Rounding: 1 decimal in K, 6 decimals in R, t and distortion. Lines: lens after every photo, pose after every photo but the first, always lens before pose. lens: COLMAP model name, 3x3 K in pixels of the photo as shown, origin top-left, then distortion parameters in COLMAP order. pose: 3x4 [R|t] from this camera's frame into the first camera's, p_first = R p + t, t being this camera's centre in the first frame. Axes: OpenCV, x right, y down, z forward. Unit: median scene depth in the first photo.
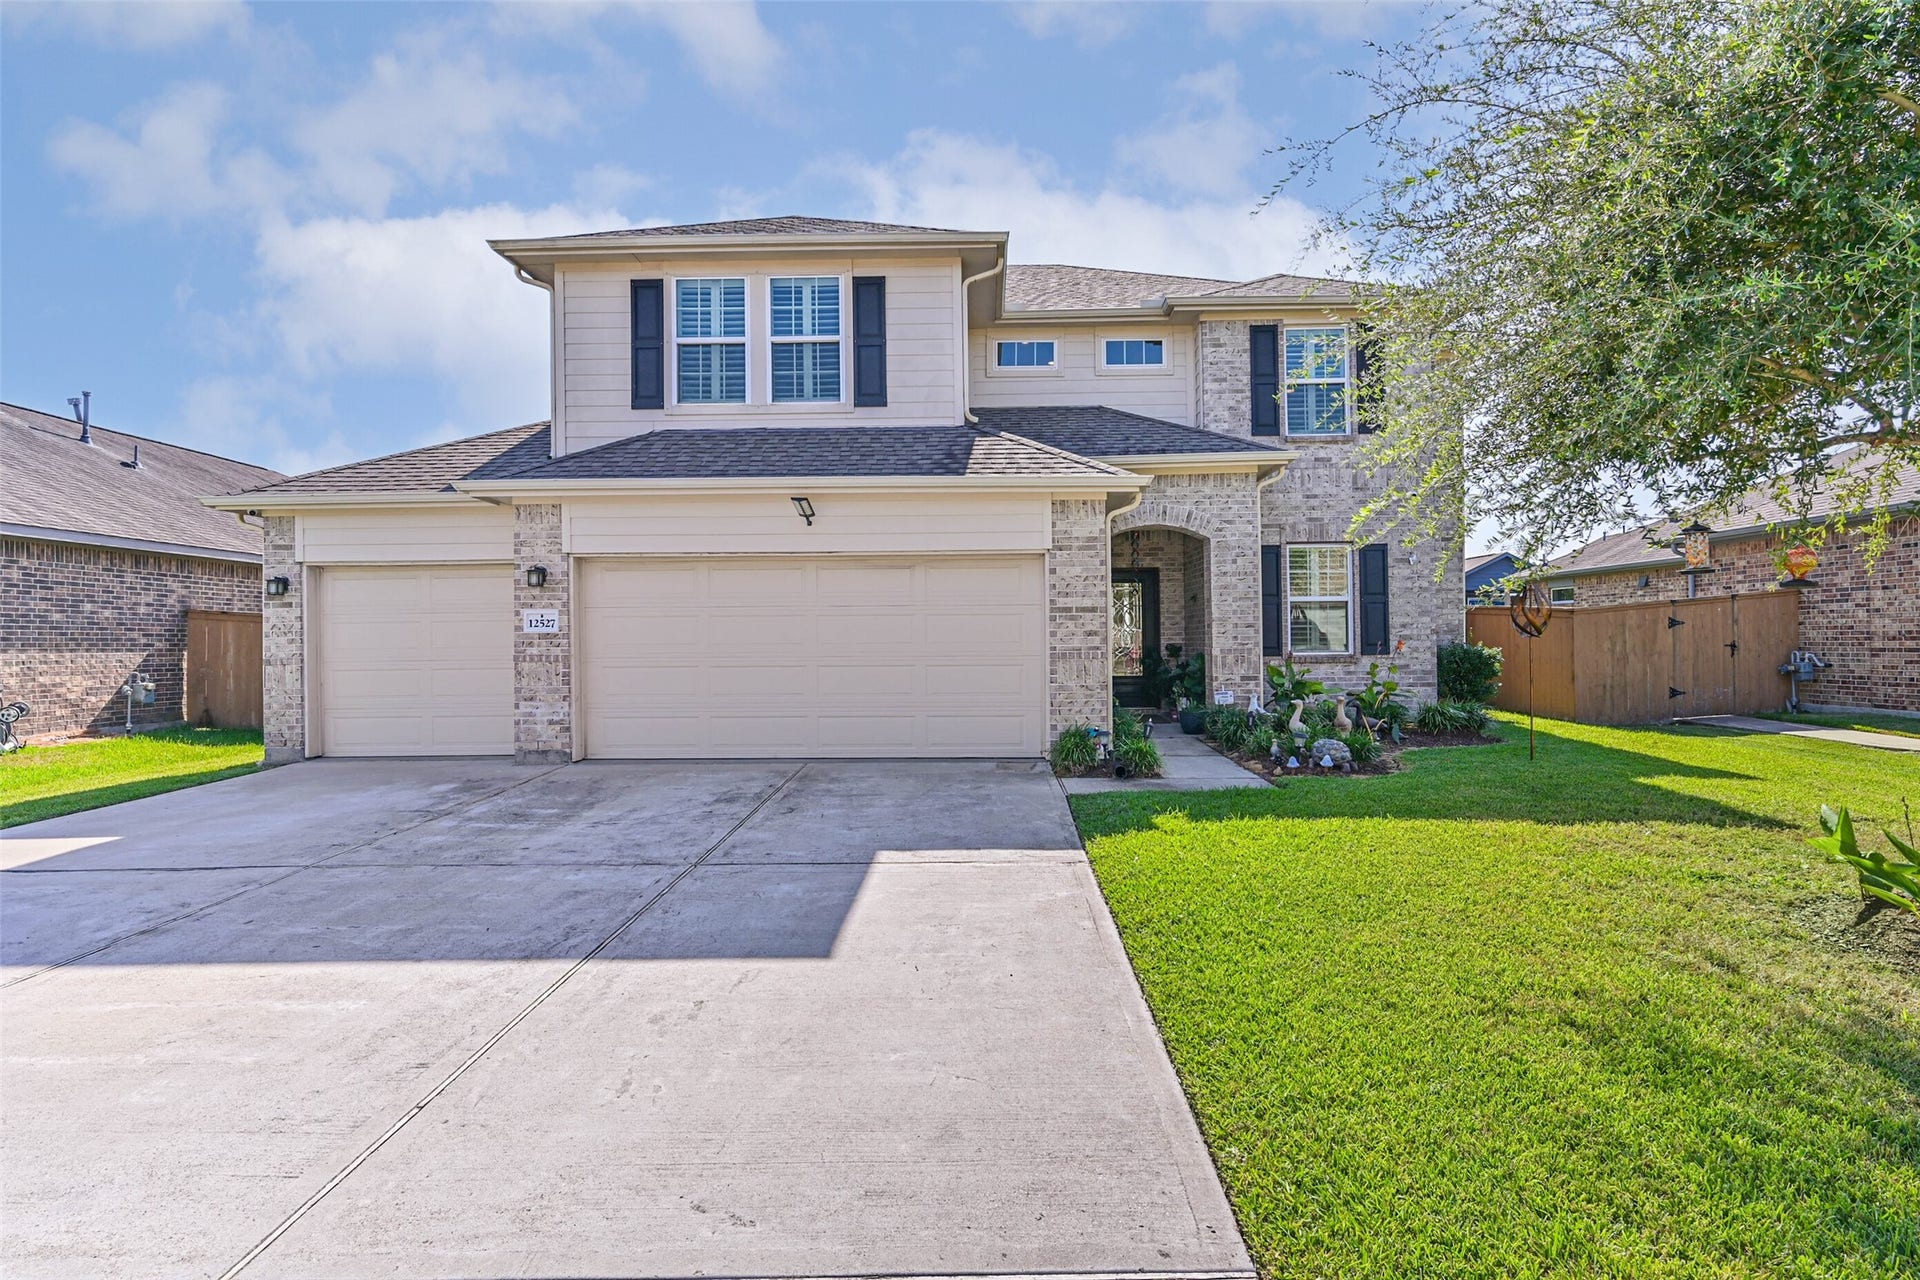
lens RADIAL K [[1004.7, 0, 963.4], [0, 1004.7, 631.8], [0, 0, 1]] dist [-0.001474, 0.000639]
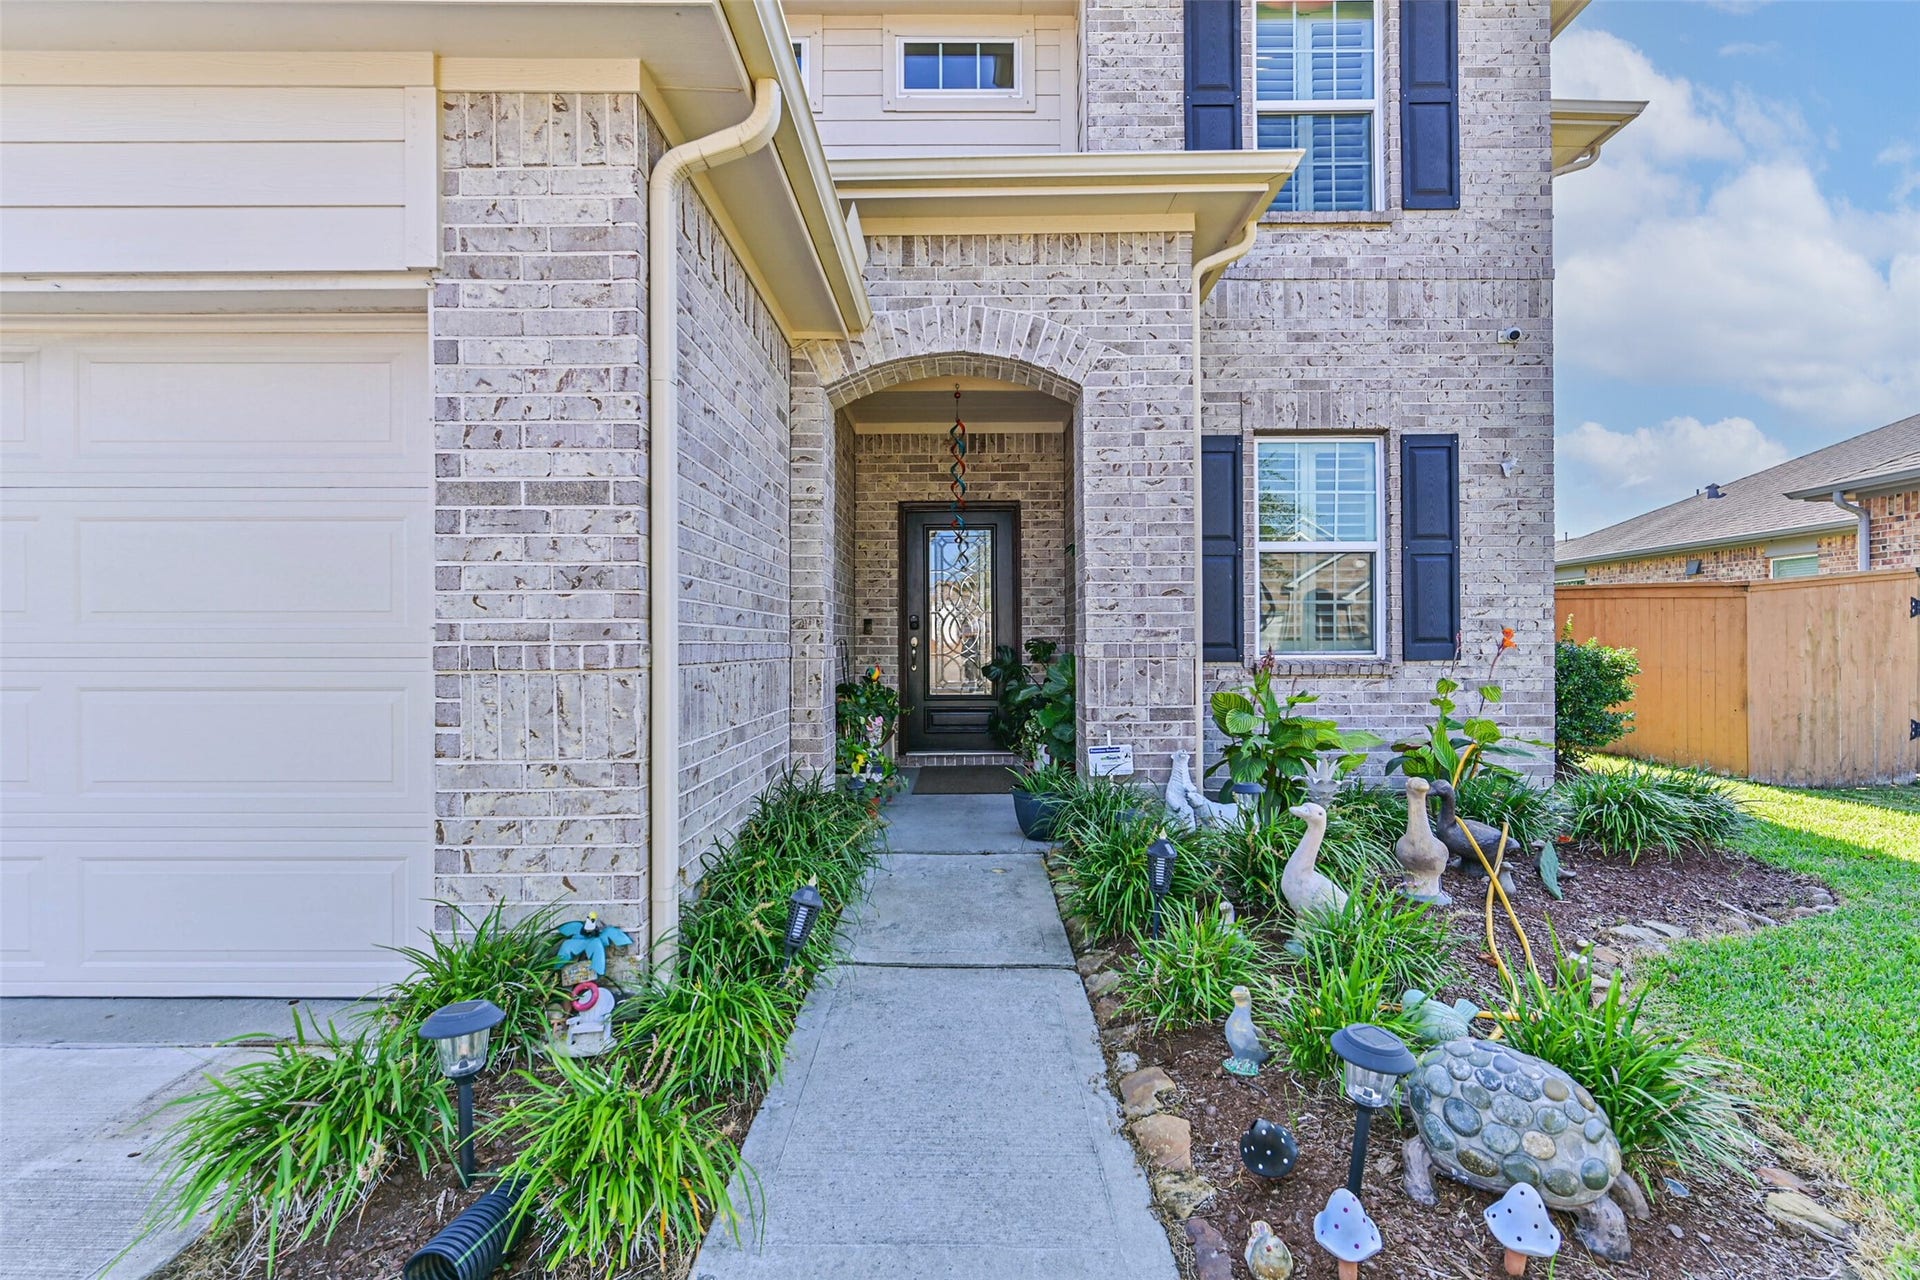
lens RADIAL K [[886.9, 0, 962.5], [0, 886.9, 646.5], [0, 0, 1]] dist [0.002015, -0.000014]
pose [[0.999775, 0.005817, 0.020415, 0.191755], [-0.006025, 0.999930, 0.010142, 0.014577], [-0.020355, -0.010263, 0.999740, 0.636786]]
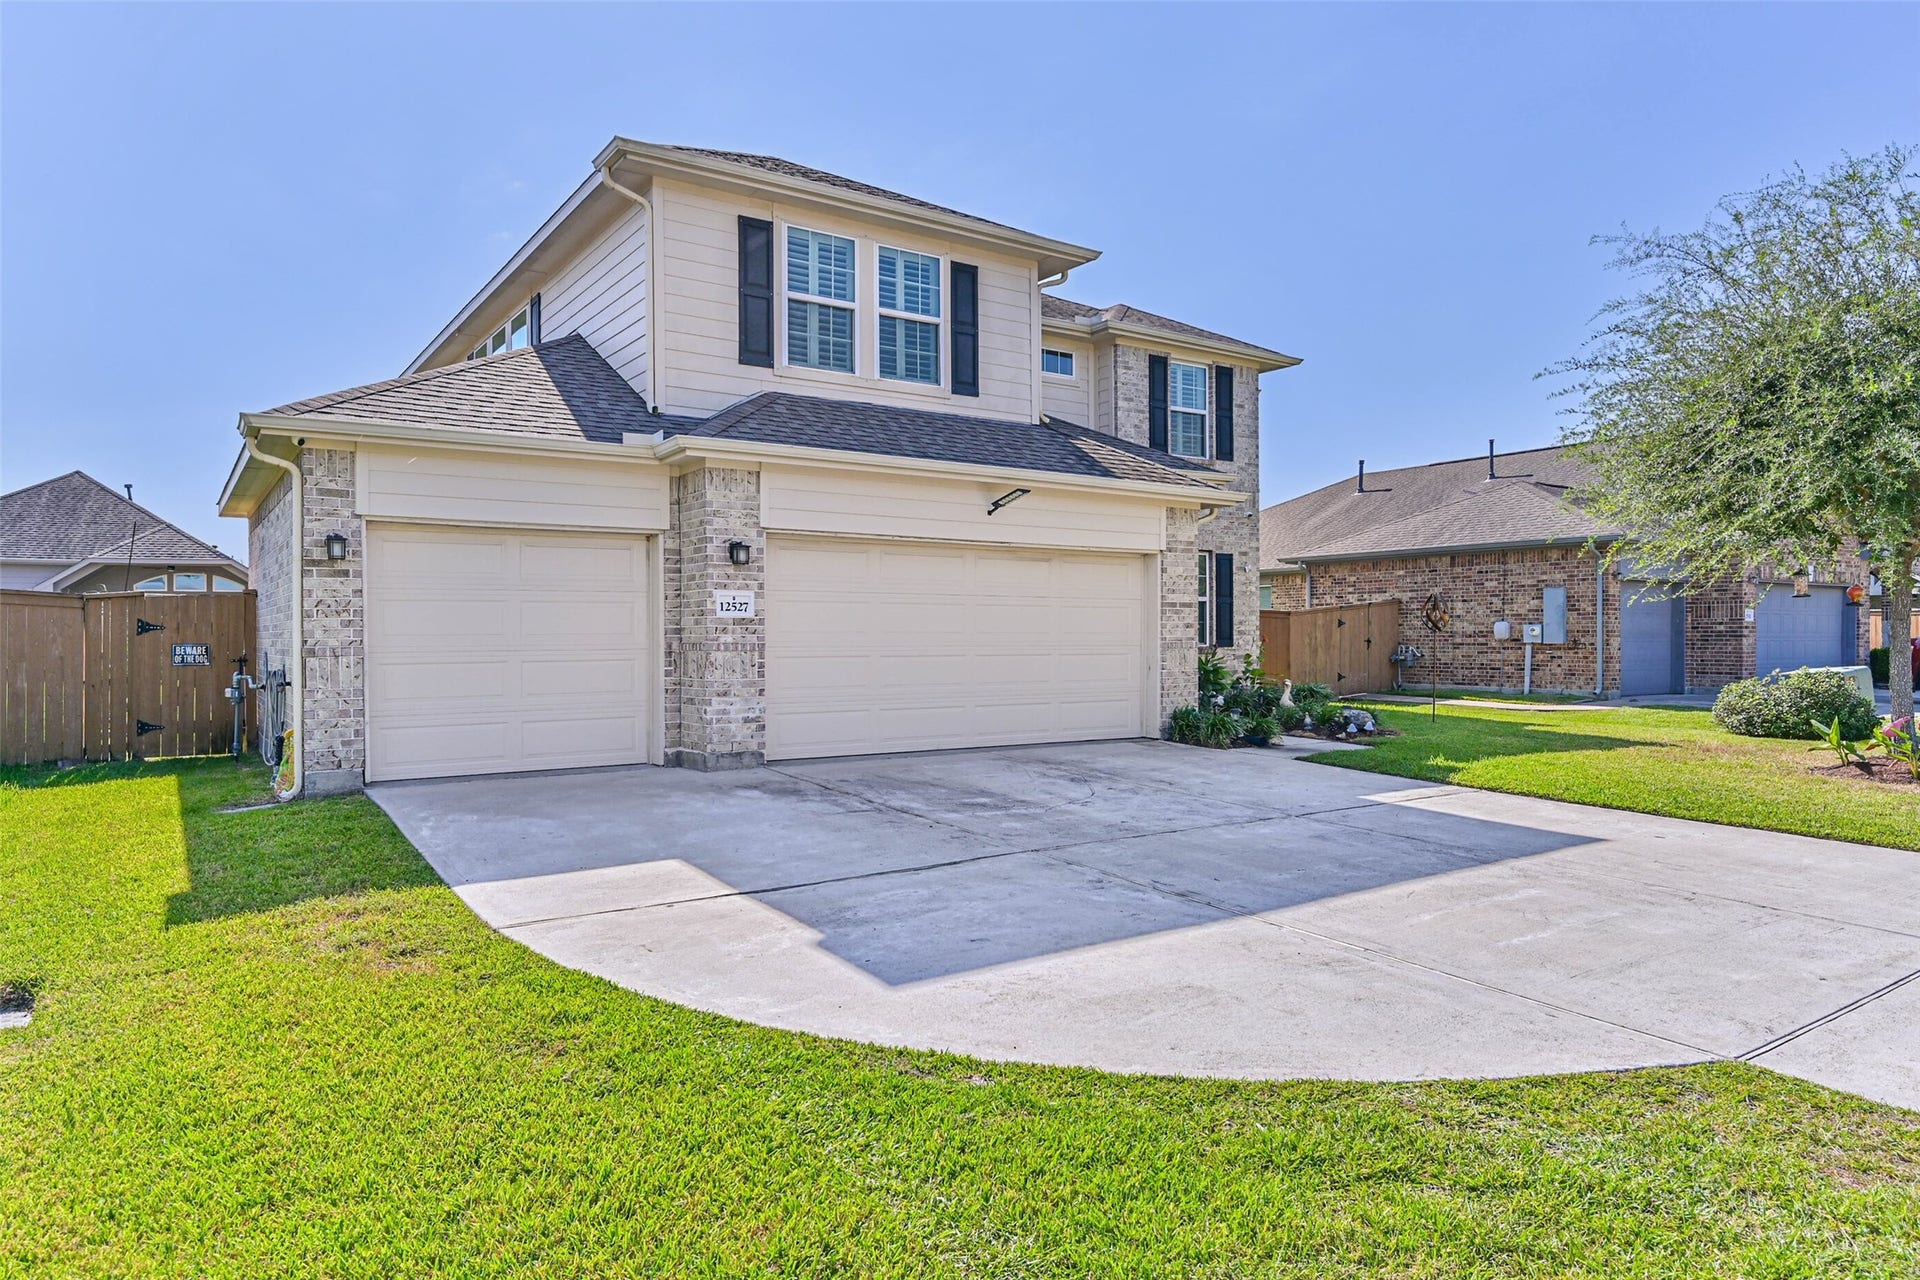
lens RADIAL K [[1169.0, 0, 954.7], [0, 1169.0, 637.0], [0, 0, 1]] dist [0.006631, 0.000376]
pose [[0.820715, 0.006632, 0.571299, -0.719027], [-0.011632, 0.999919, 0.005103, 0.008762], [-0.571219, -0.010833, 0.820726, 0.051227]]
